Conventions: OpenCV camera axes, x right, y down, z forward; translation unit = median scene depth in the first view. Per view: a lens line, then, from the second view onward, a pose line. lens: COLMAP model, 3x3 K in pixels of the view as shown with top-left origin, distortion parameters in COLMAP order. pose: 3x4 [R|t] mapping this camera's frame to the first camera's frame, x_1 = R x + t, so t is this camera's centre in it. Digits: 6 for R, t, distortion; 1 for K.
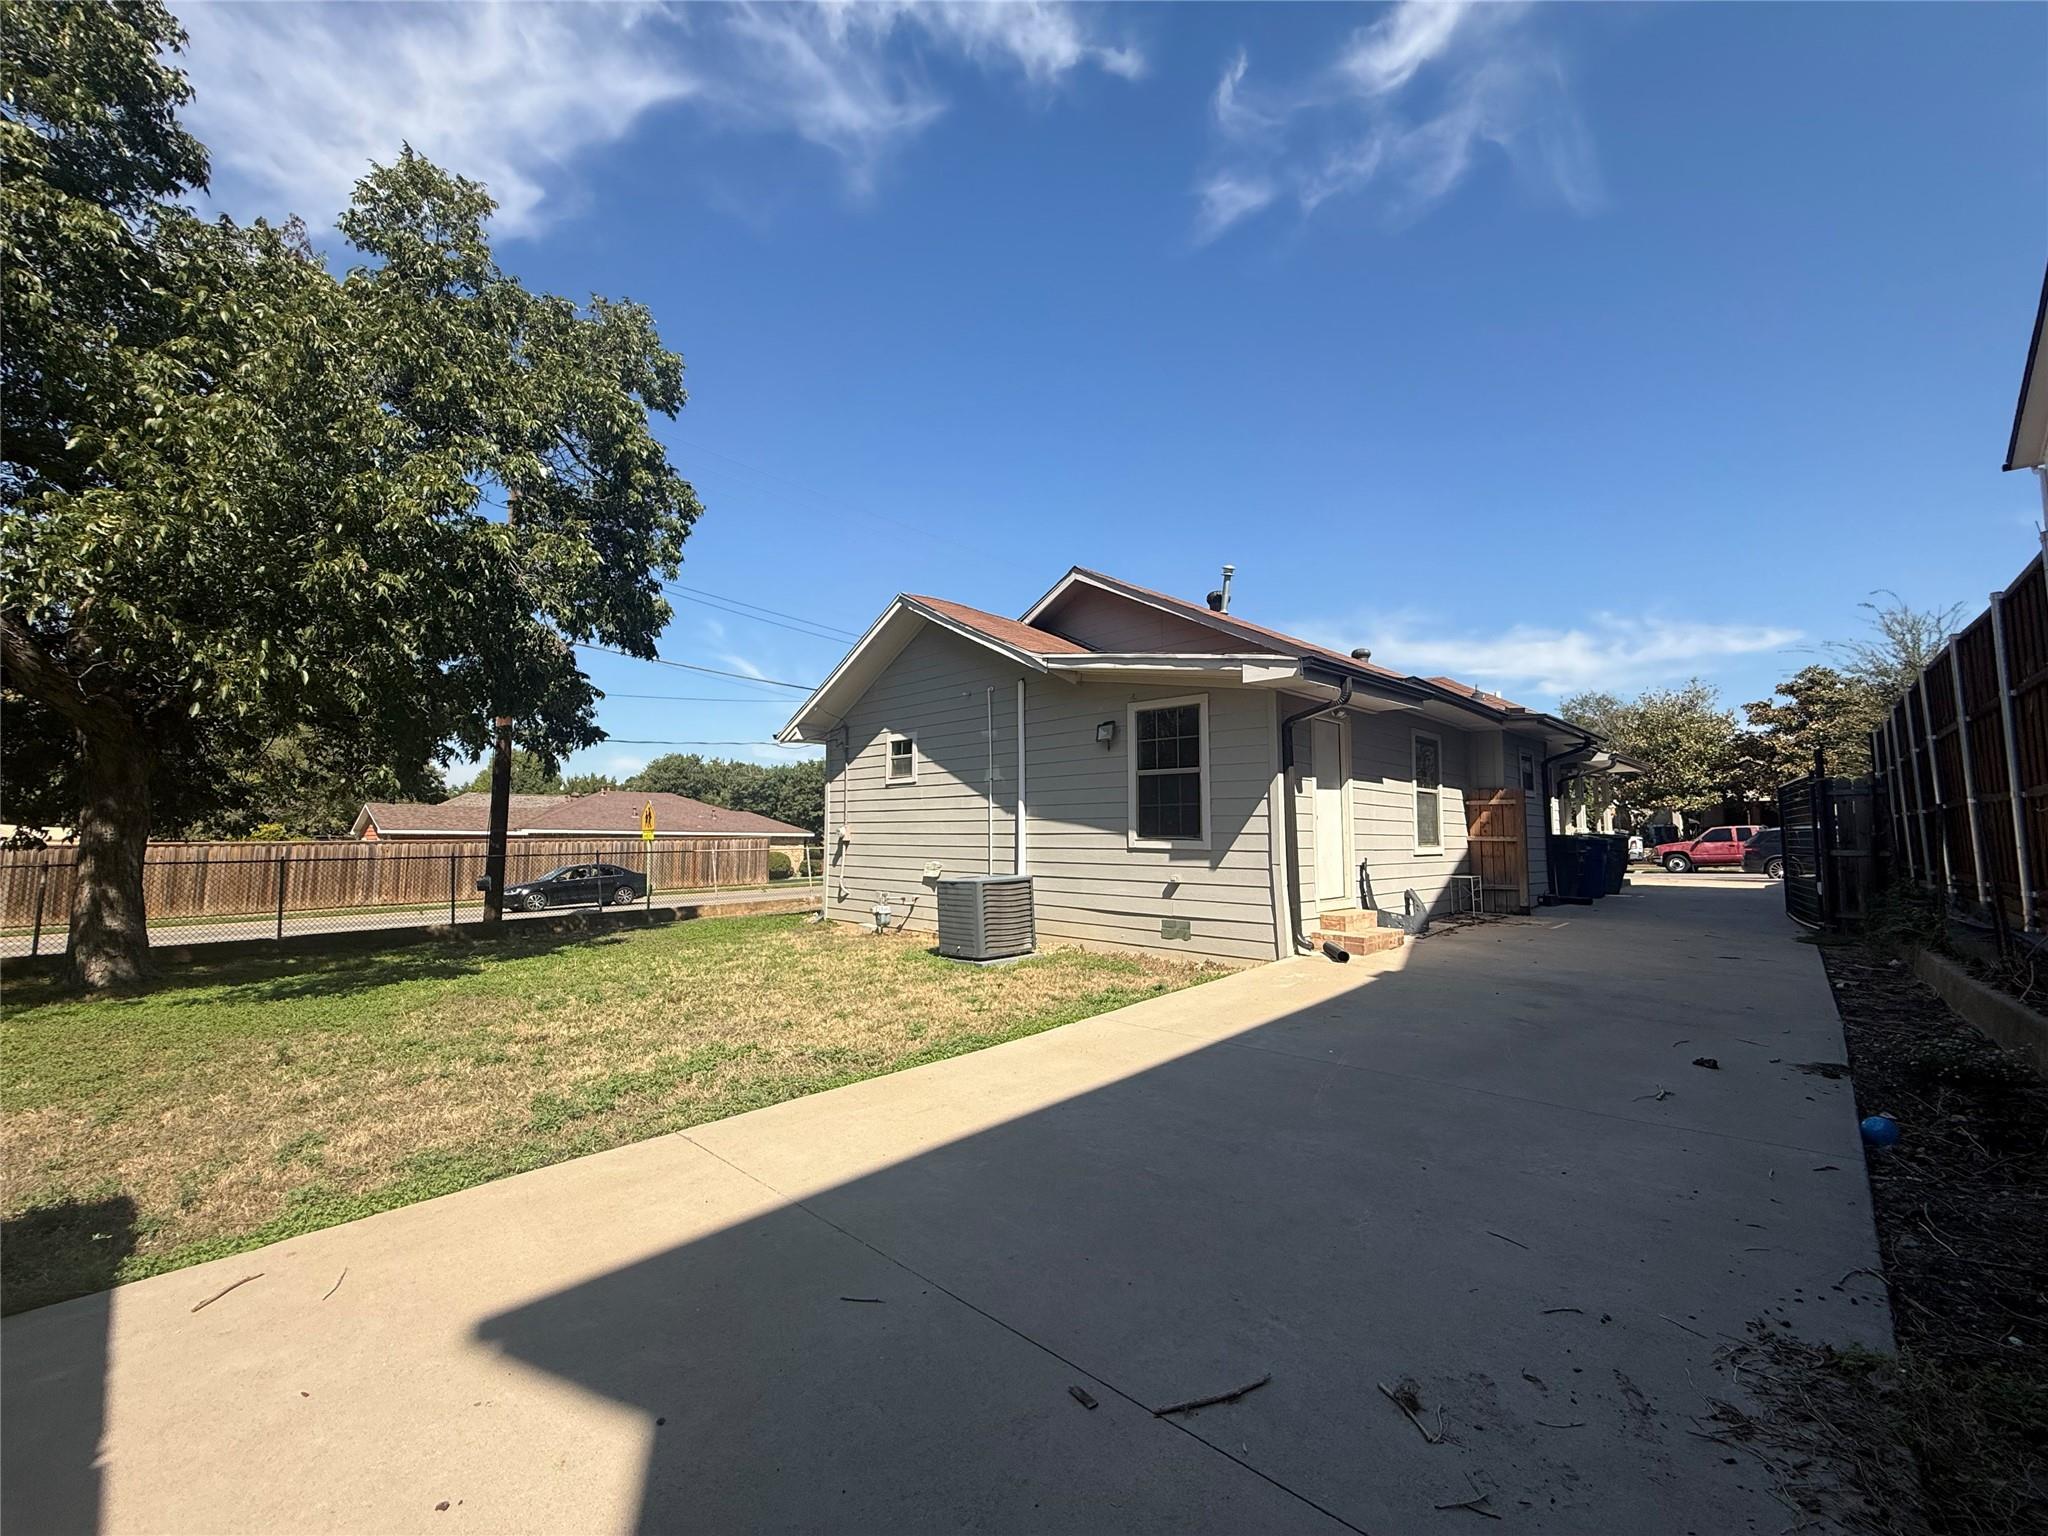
lens RADIAL K [[812.0, 0, 1024.0], [0, 812.0, 768.0], [0, 0, 1]] dist [0.000689, 0.000274]
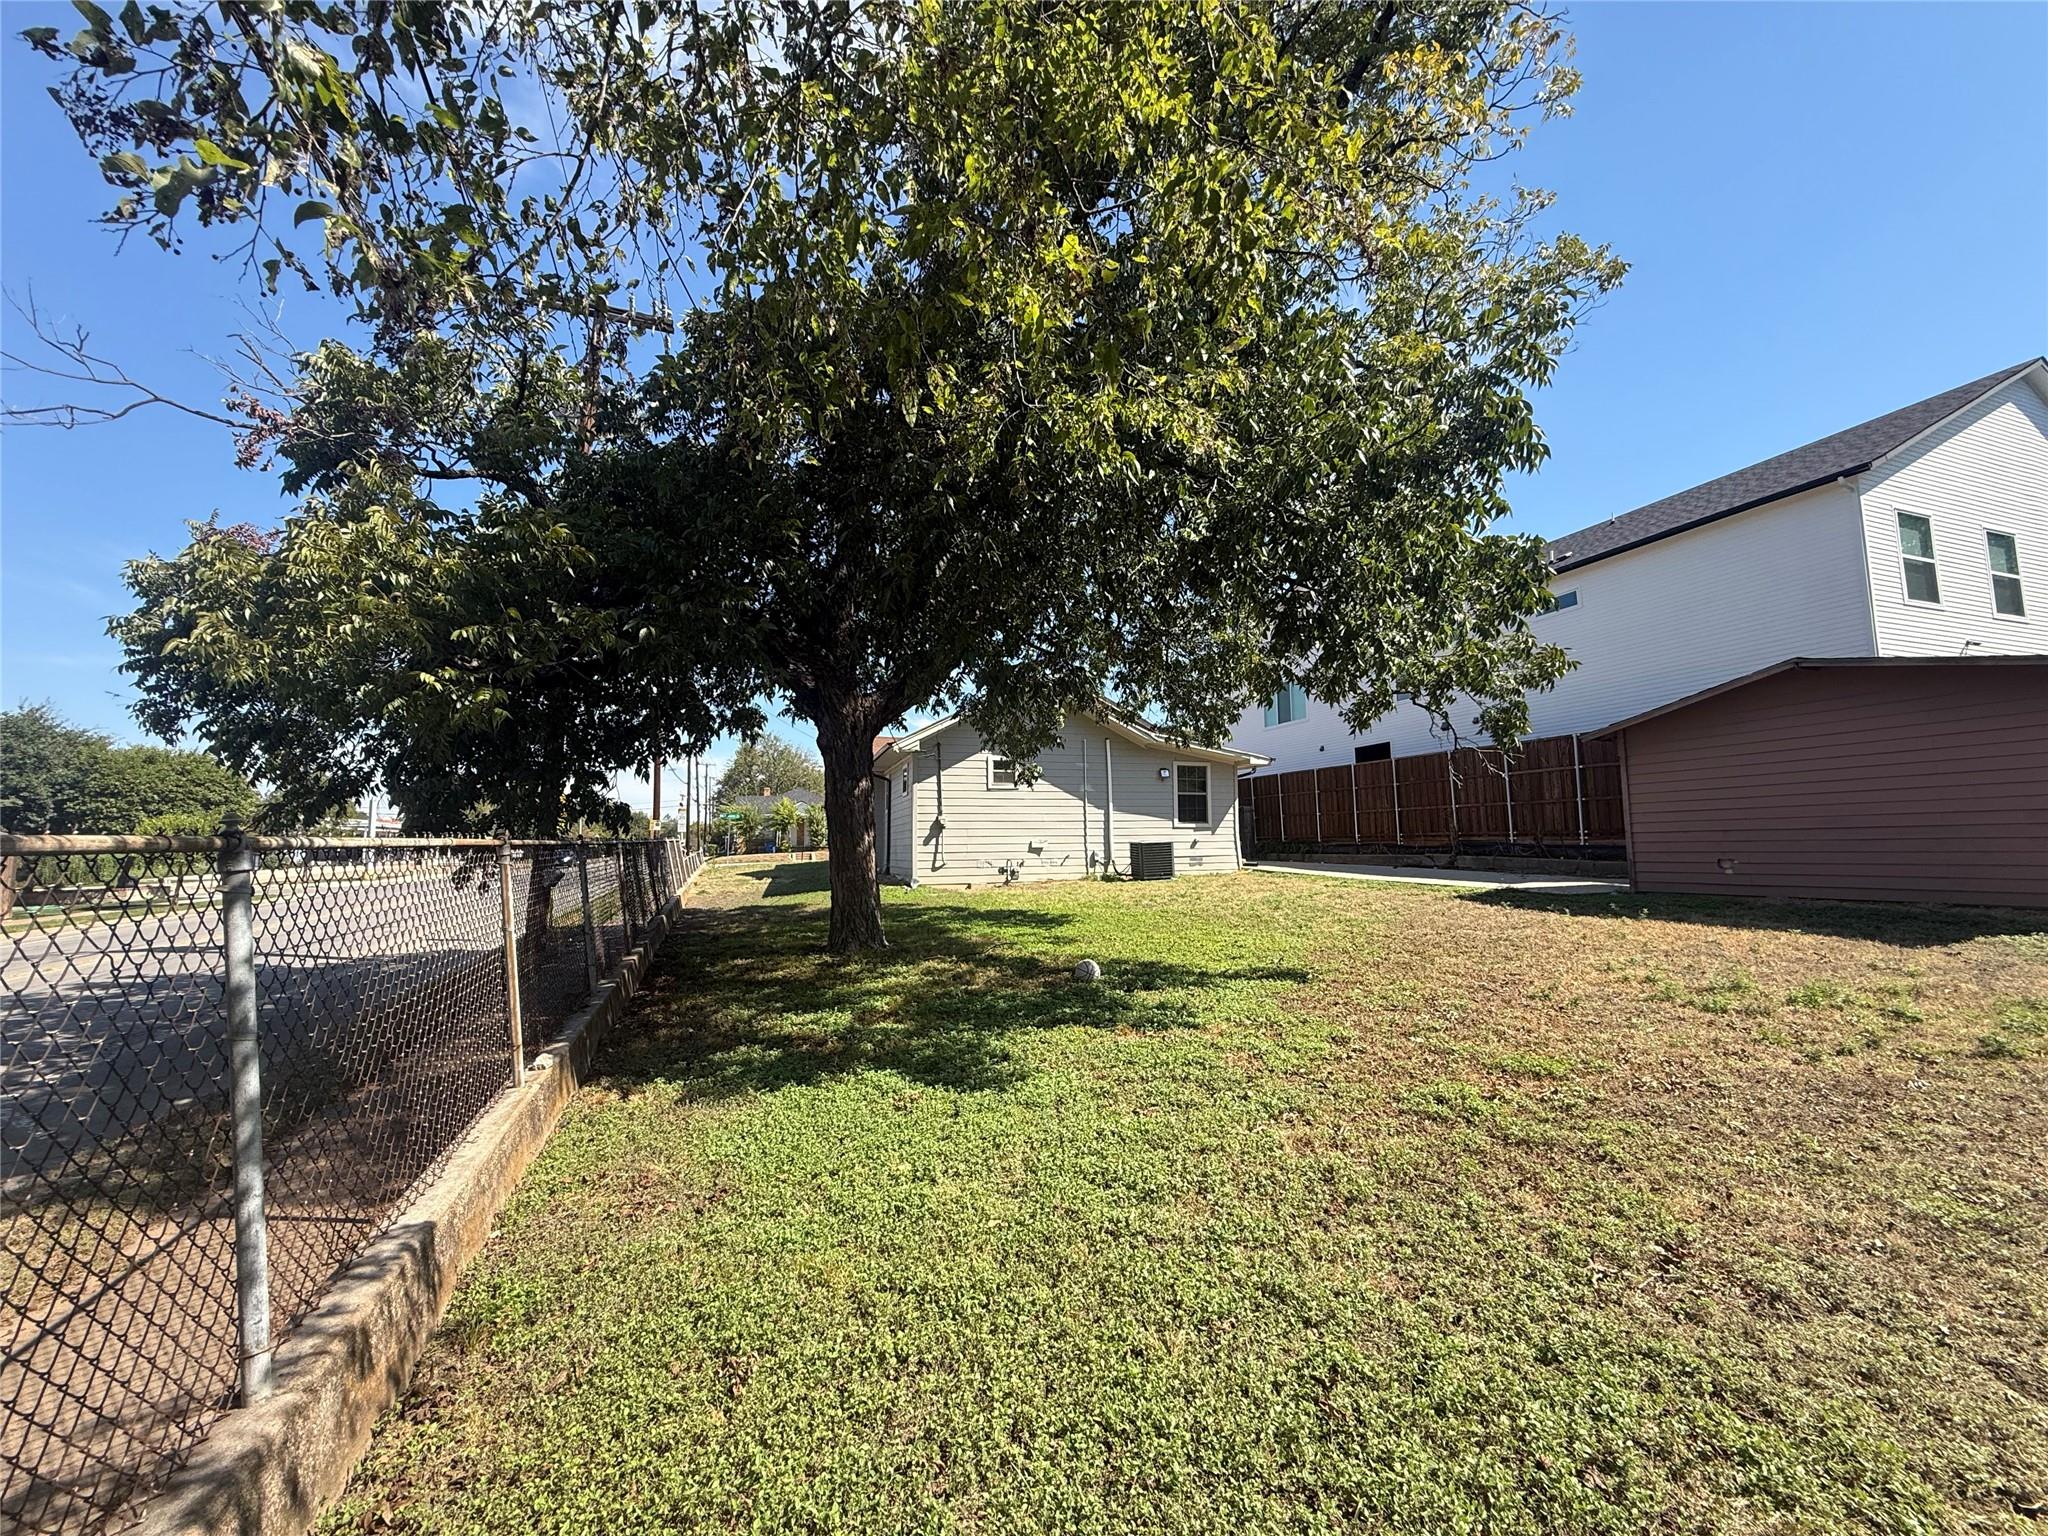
lens RADIAL K [[812.0, 0, 1024.0], [0, 812.0, 768.0], [0, 0, 1]] dist [0.000689, 0.000274]
pose [[0.474702, 0.074036, 0.877027, -1.571304], [-0.060475, 0.996845, -0.051418, 0.060243], [-0.878067, -0.028630, 0.477681, 0.239346]]
